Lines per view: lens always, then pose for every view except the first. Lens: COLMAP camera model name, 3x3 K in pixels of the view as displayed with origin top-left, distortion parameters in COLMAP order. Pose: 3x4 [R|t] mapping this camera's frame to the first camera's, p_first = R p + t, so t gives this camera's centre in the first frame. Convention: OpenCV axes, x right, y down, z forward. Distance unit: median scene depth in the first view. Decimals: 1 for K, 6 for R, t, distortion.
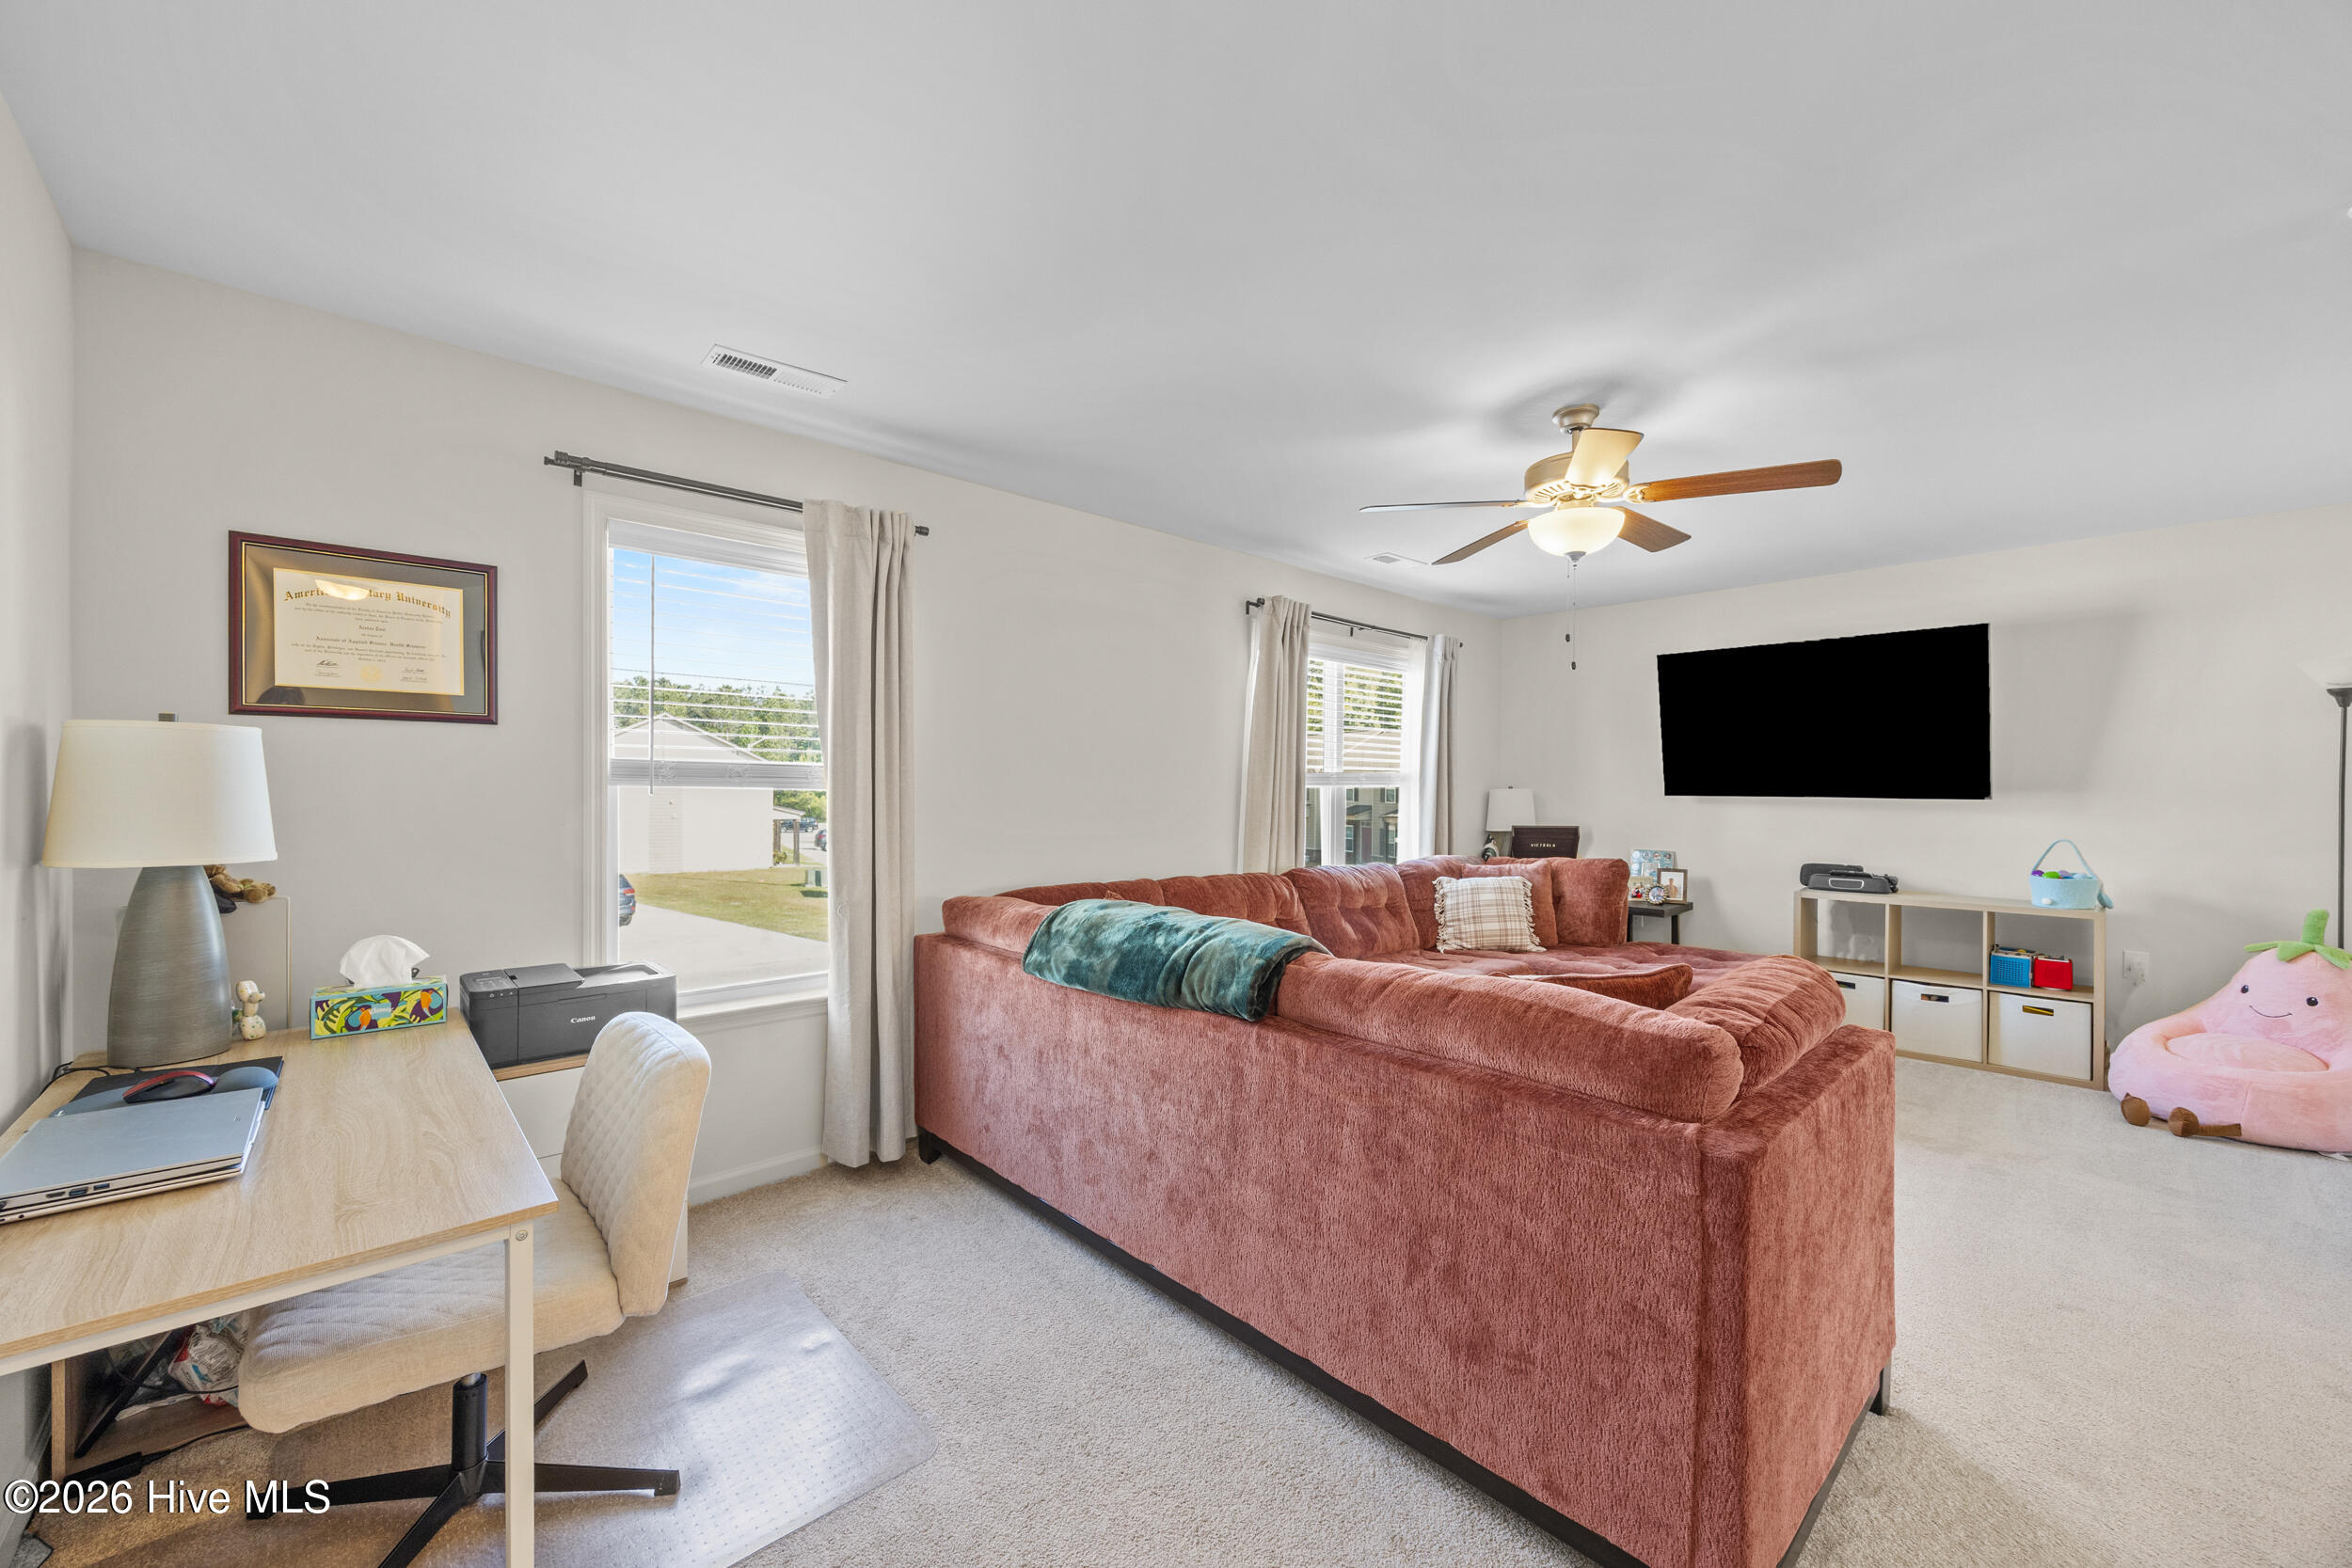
lens RADIAL K [[897.1, 0, 1168.9], [0, 897.1, 793.4], [0, 0, 1]] dist [0.001153, -0.000570]
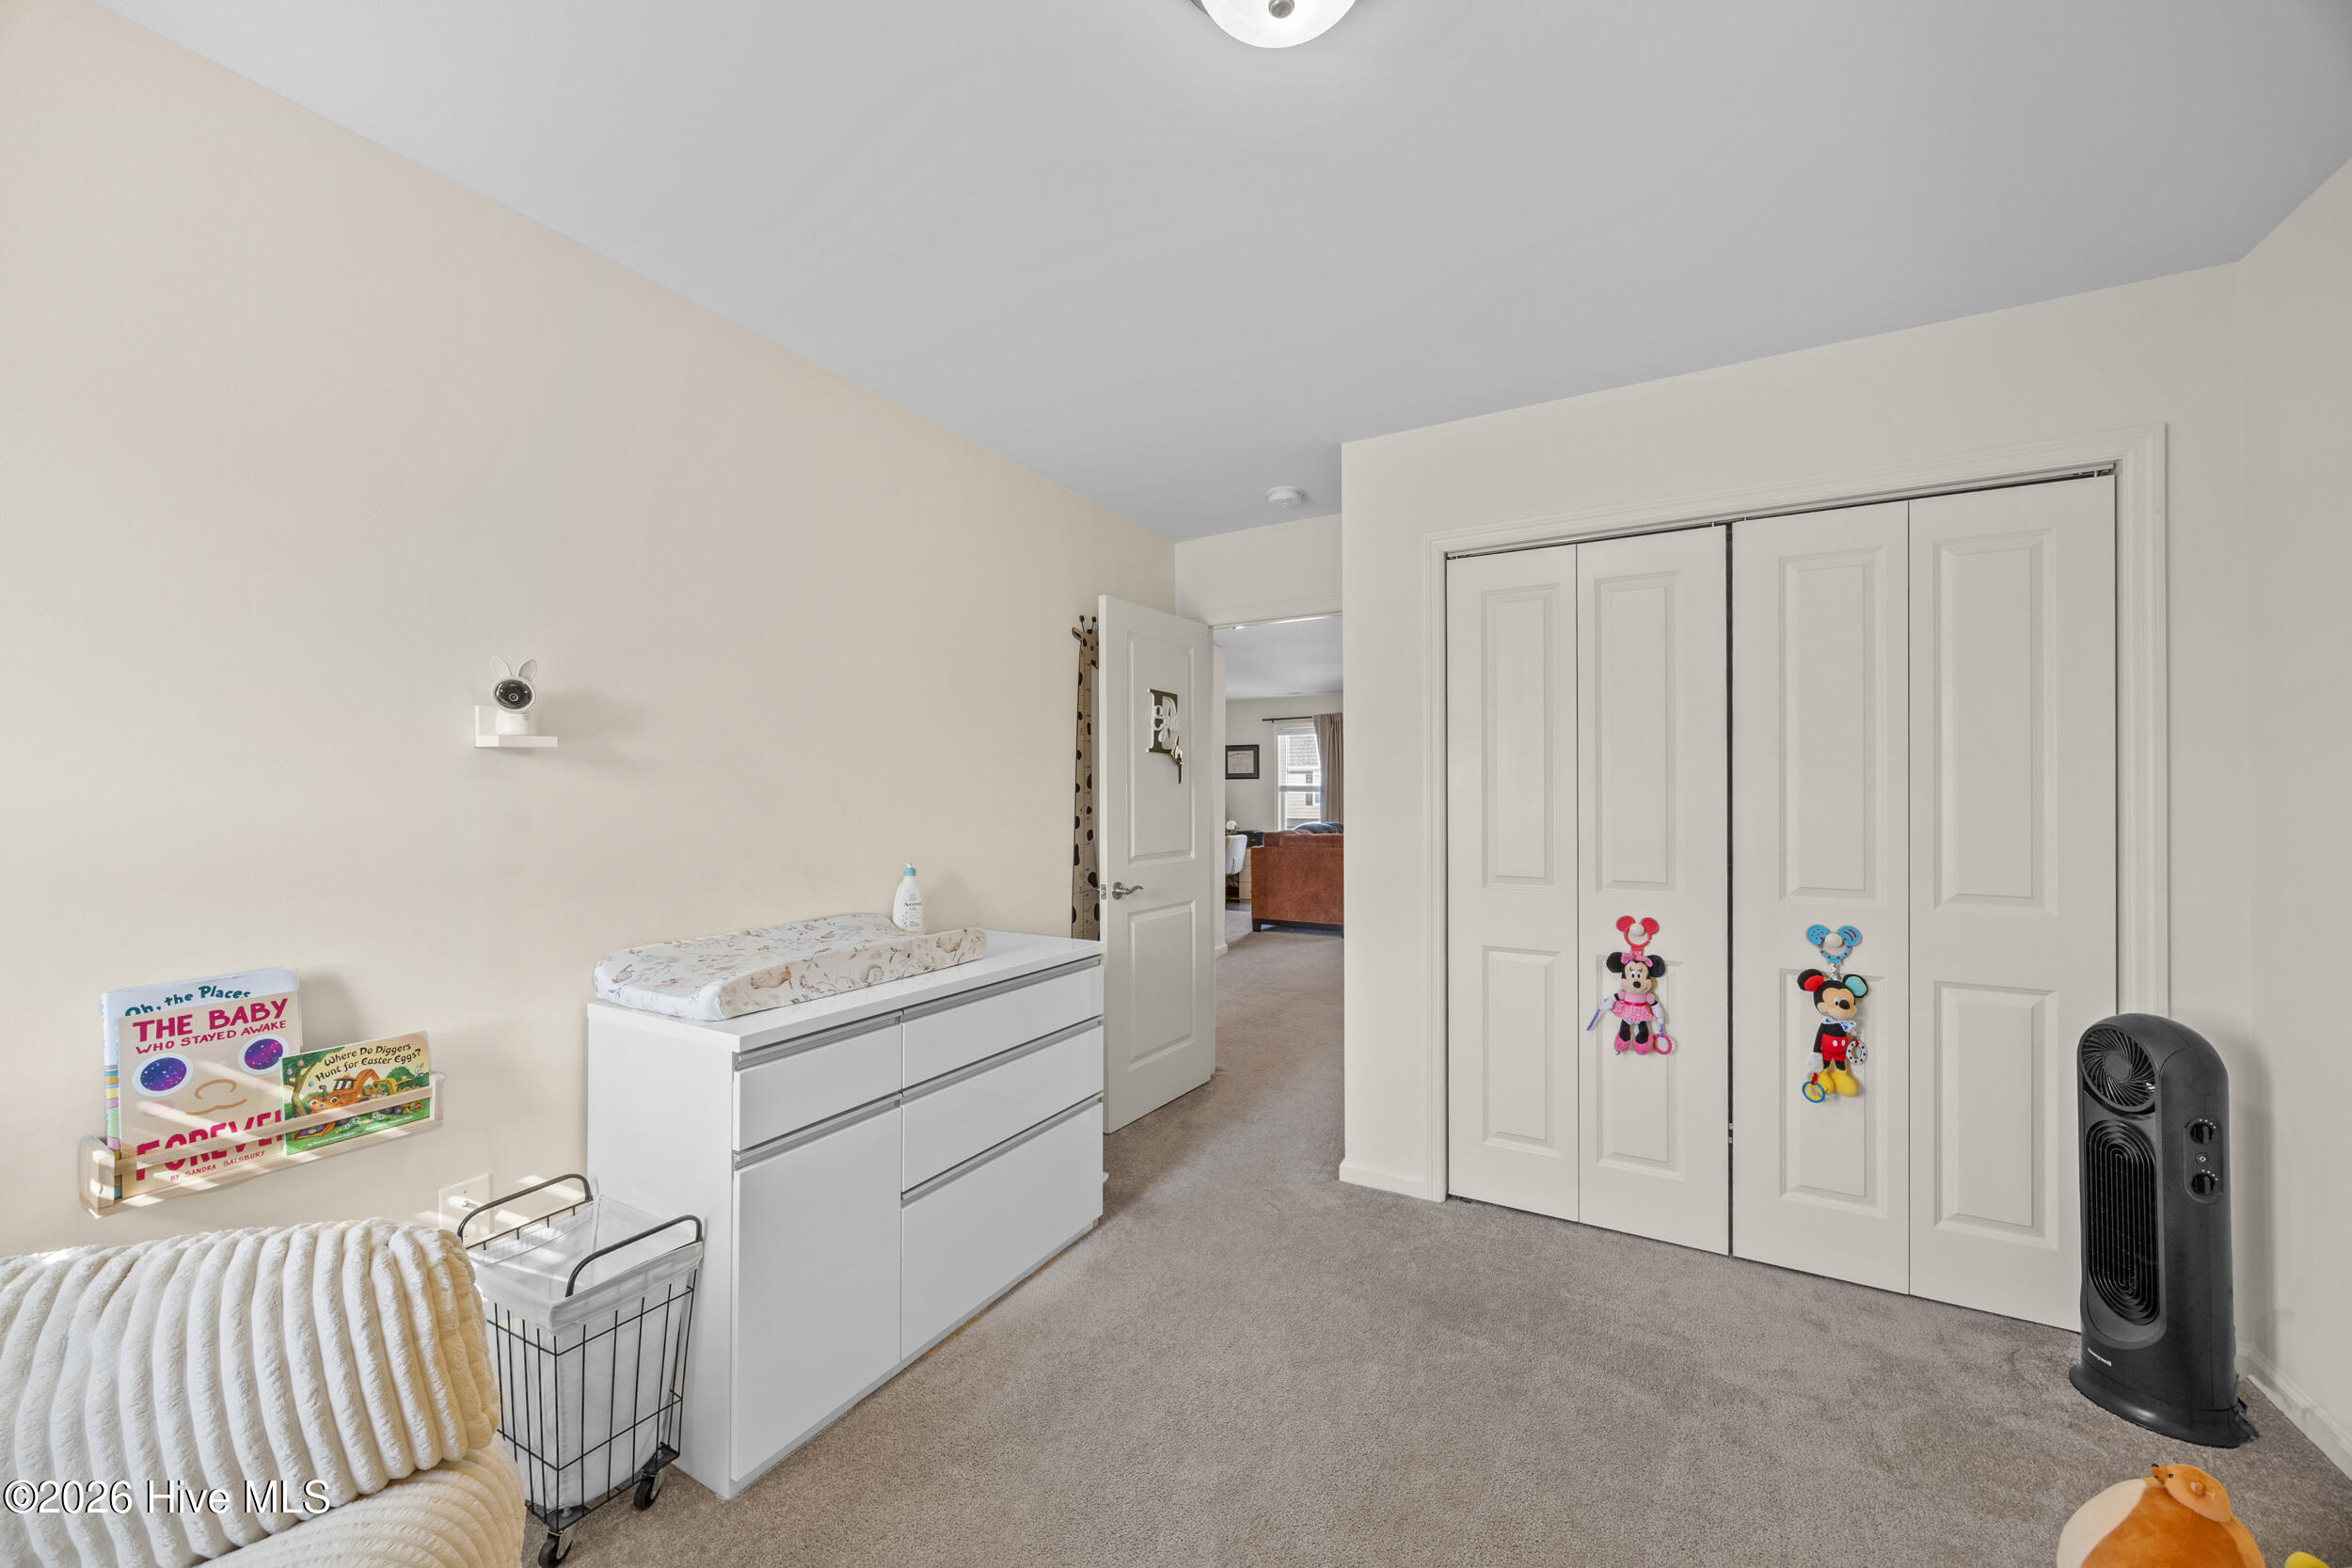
lens RADIAL K [[897.1, 0, 1184.9], [0, 897.1, 797.2], [0, 0, 1]] dist [0.001153, -0.000570]
pose [[0.331148, -0.008329, -0.943542, 3.809545], [0.004753, 0.999963, -0.007159, 0.054017], [0.943567, -0.002114, 0.331175, -0.979119]]
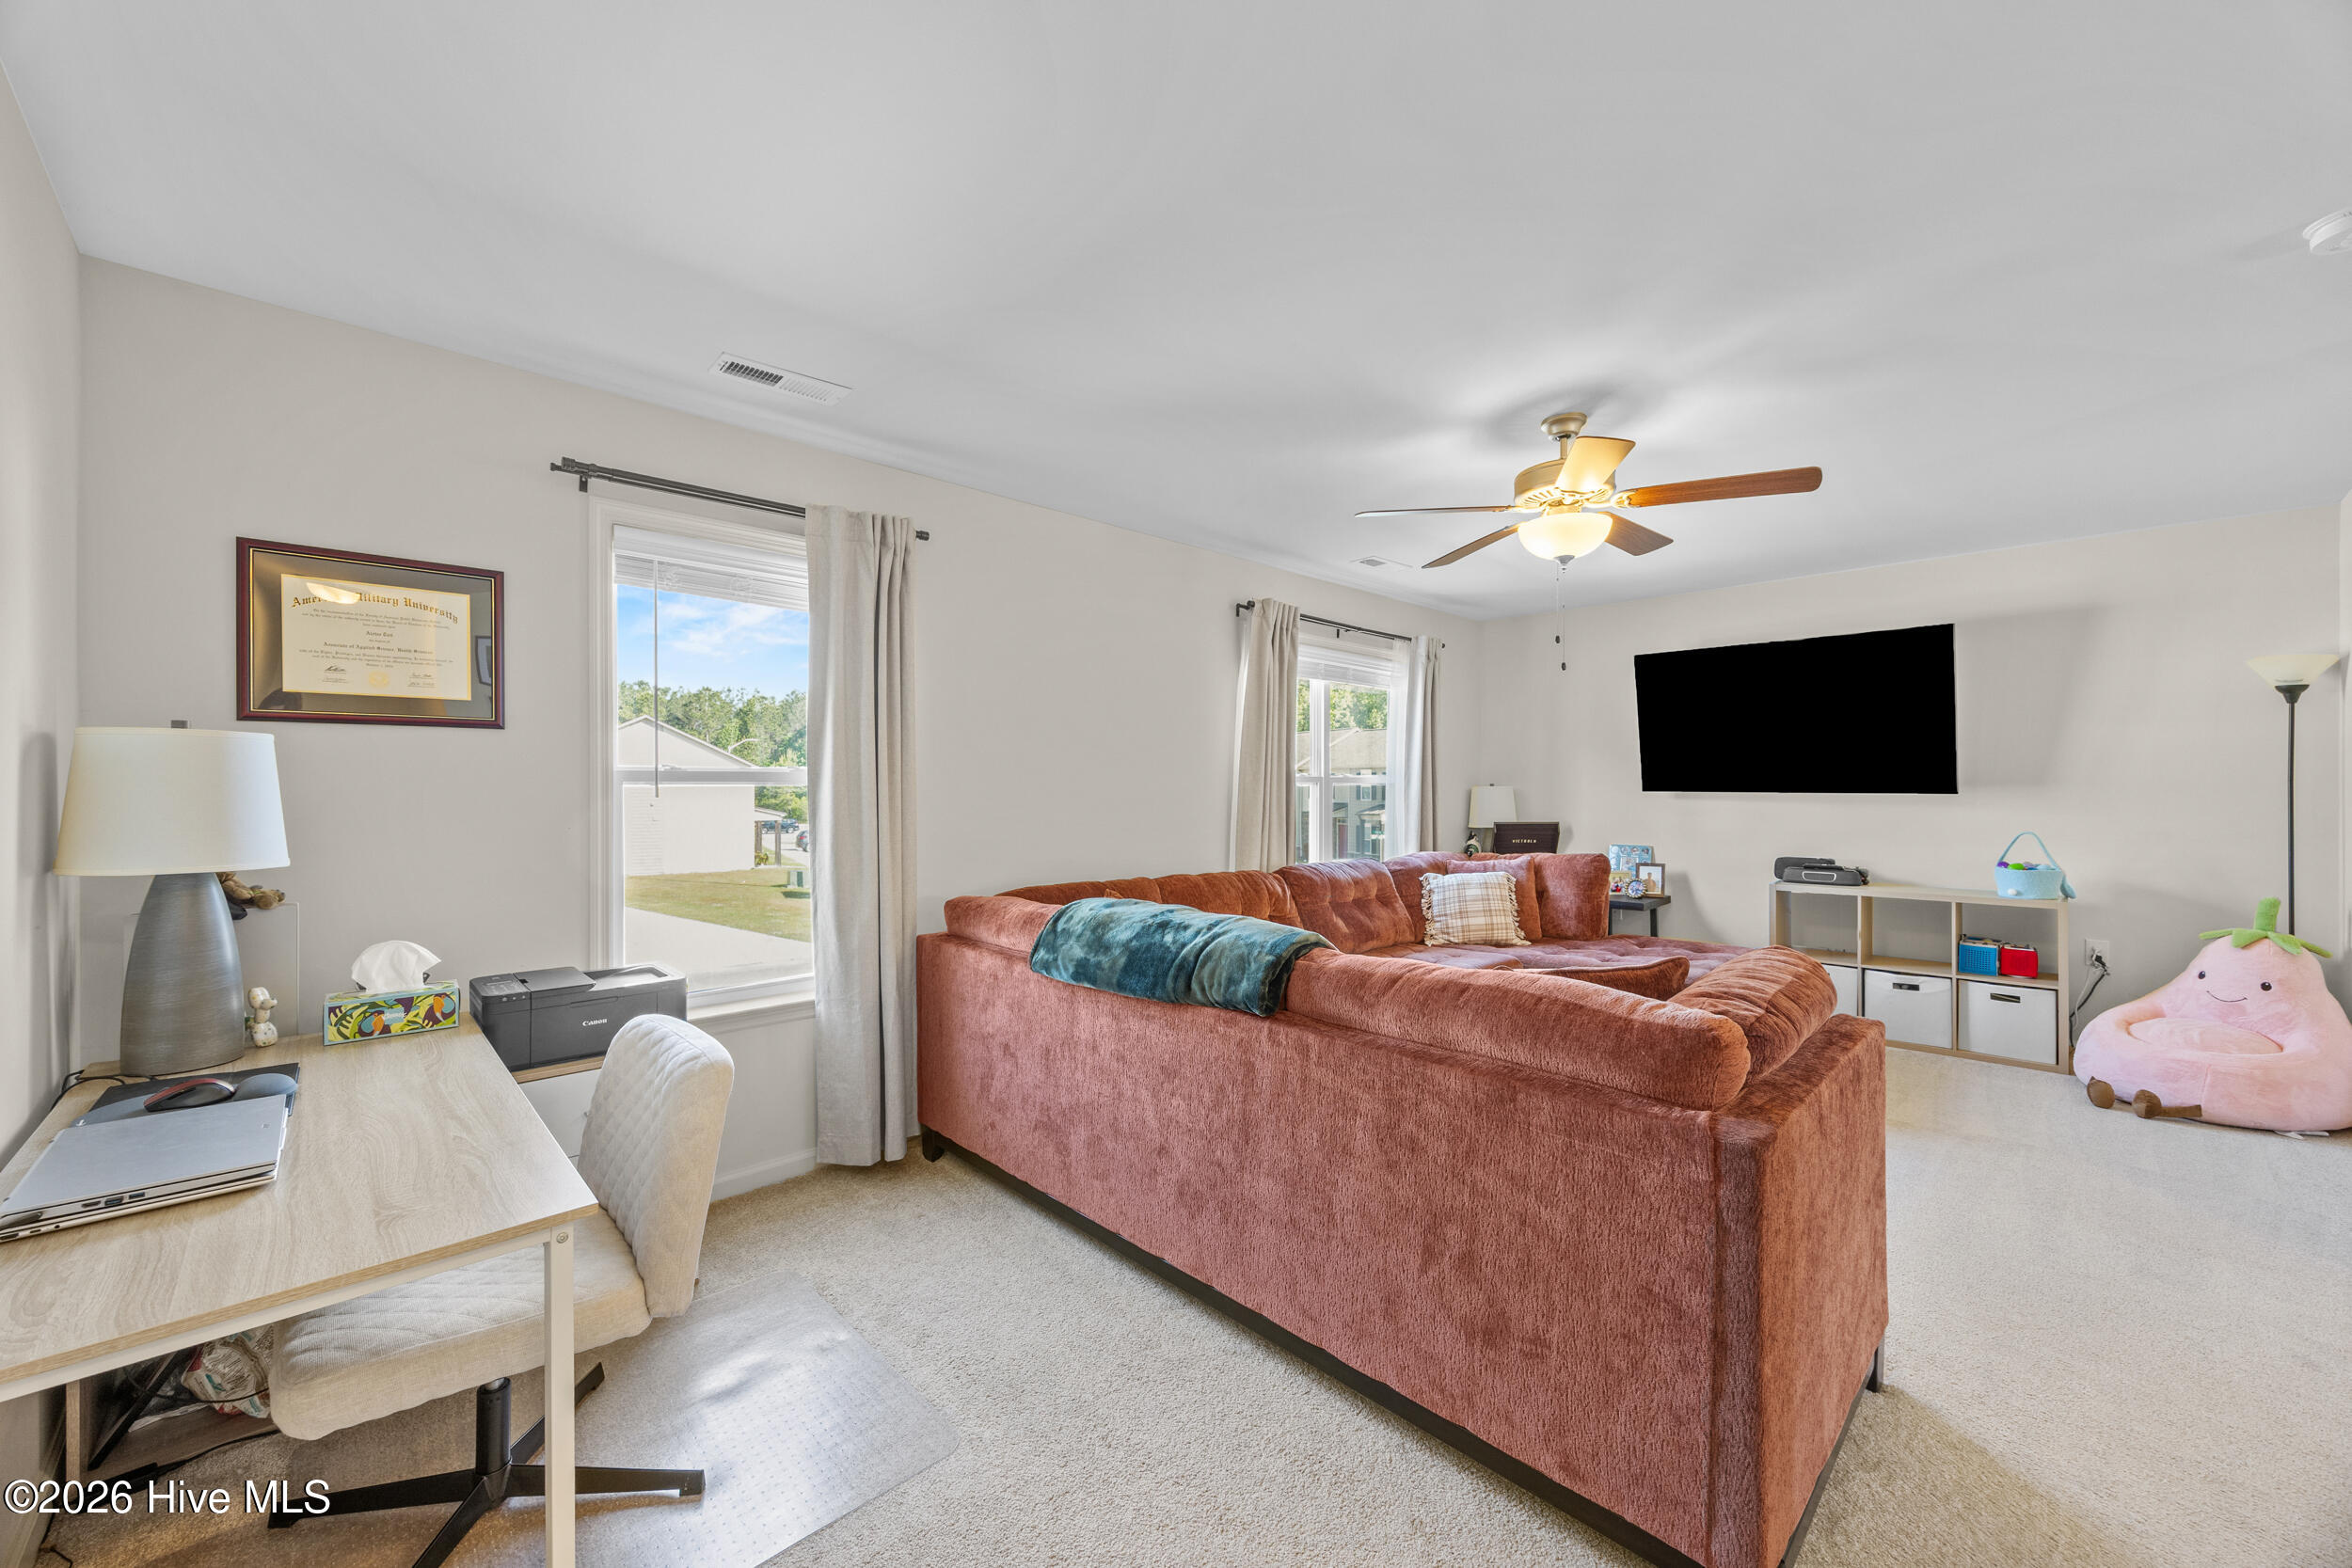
lens RADIAL K [[897.1, 0, 1122.5], [0, 897.1, 783.3], [0, 0, 1]] dist [0.001153, -0.000570]
pose [[0.999798, -0.006067, 0.019136, -0.081884], [0.006191, 0.999960, -0.006461, -0.005688], [-0.019096, 0.006579, 0.999796, -0.018062]]
